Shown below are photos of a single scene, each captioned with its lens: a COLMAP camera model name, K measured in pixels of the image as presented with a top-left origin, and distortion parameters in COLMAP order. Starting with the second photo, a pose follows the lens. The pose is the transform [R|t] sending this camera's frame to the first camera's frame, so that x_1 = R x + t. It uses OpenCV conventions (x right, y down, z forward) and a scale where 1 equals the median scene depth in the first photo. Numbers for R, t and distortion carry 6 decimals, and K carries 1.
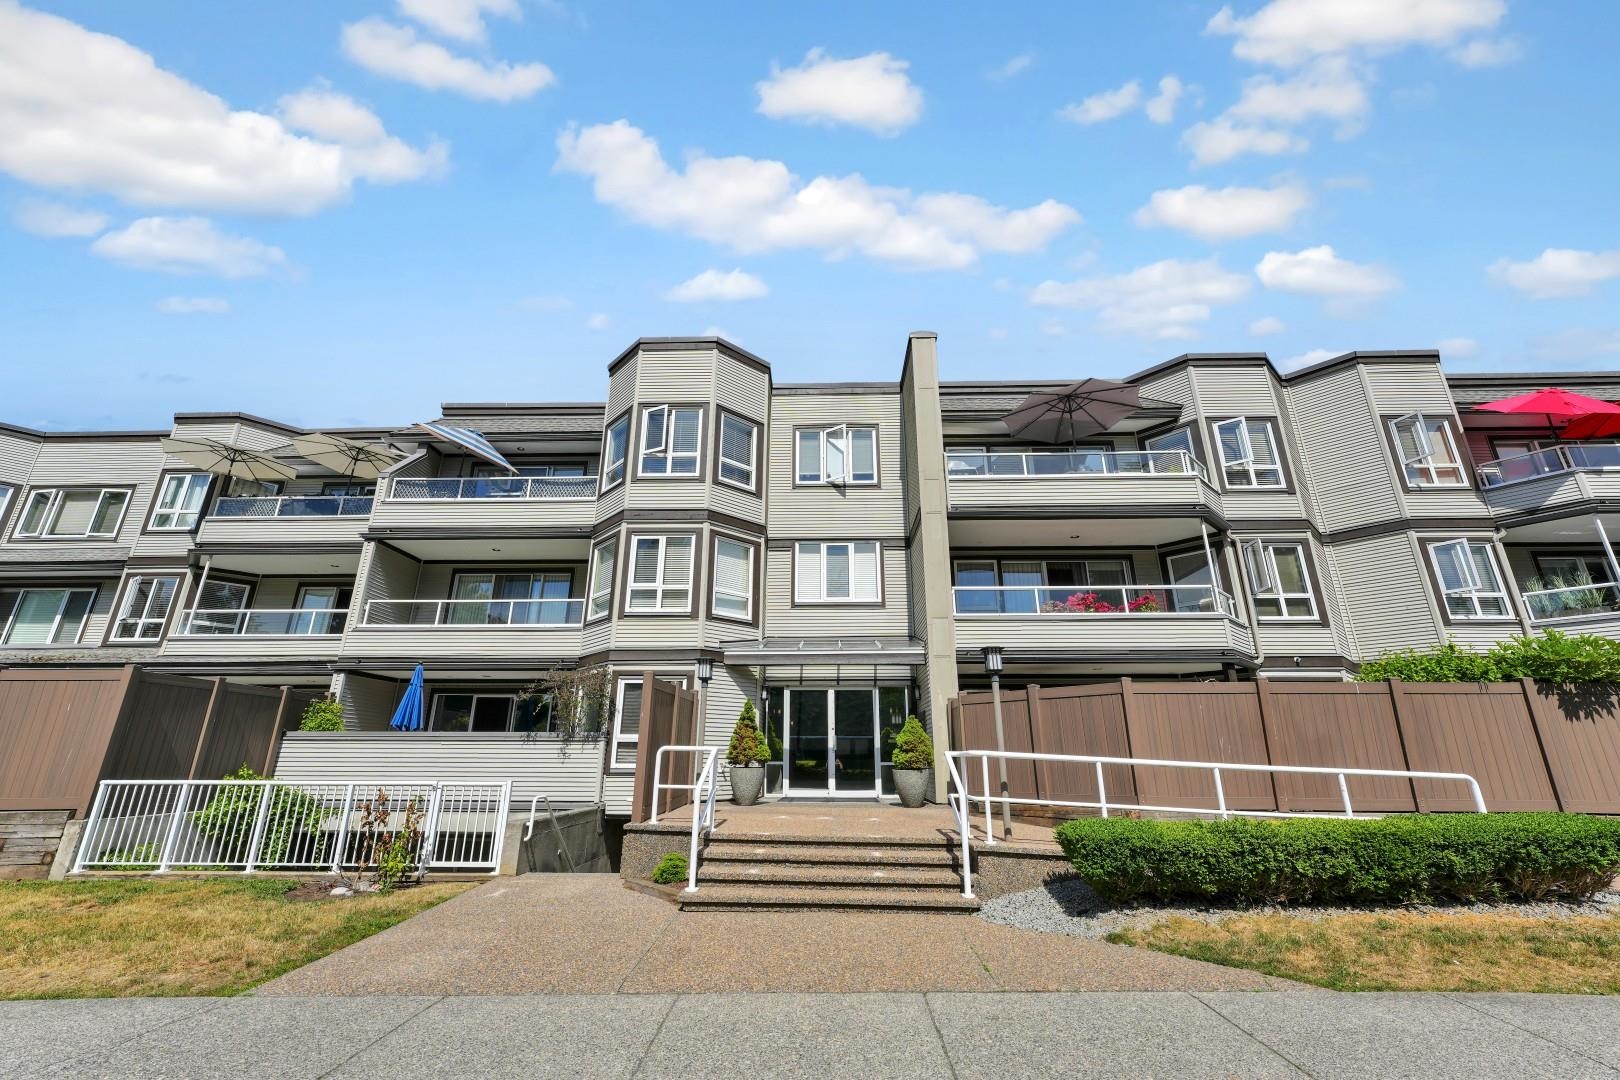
lens RADIAL K [[638.2, 0, 810.5], [0, 638.2, 550.7], [0, 0, 1]] dist [-0.000278, 0.000094]
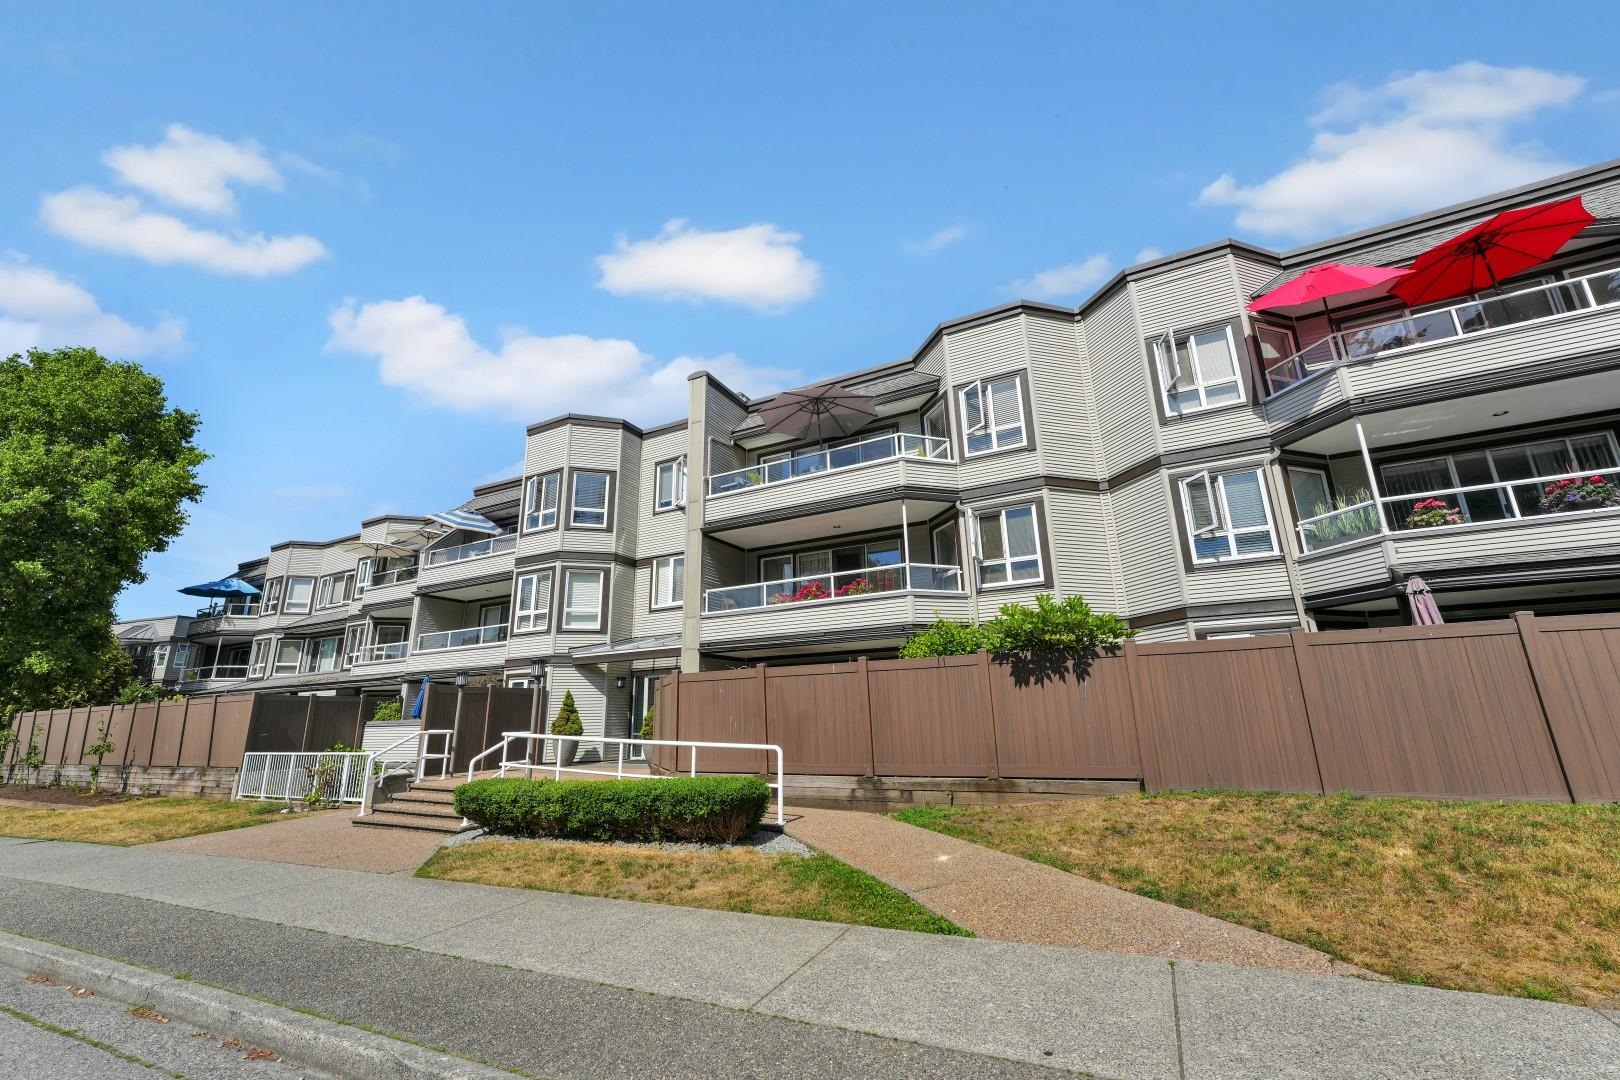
lens RADIAL K [[647.0, 0, 808.7], [0, 647.0, 548.2], [0, 0, 1]] dist [-0.000368, 0.000032]
pose [[0.904150, -0.133248, -0.405904, 0.841720], [0.155154, 0.987659, 0.021383, -0.017089], [0.398045, -0.082311, 0.913666, -0.036985]]
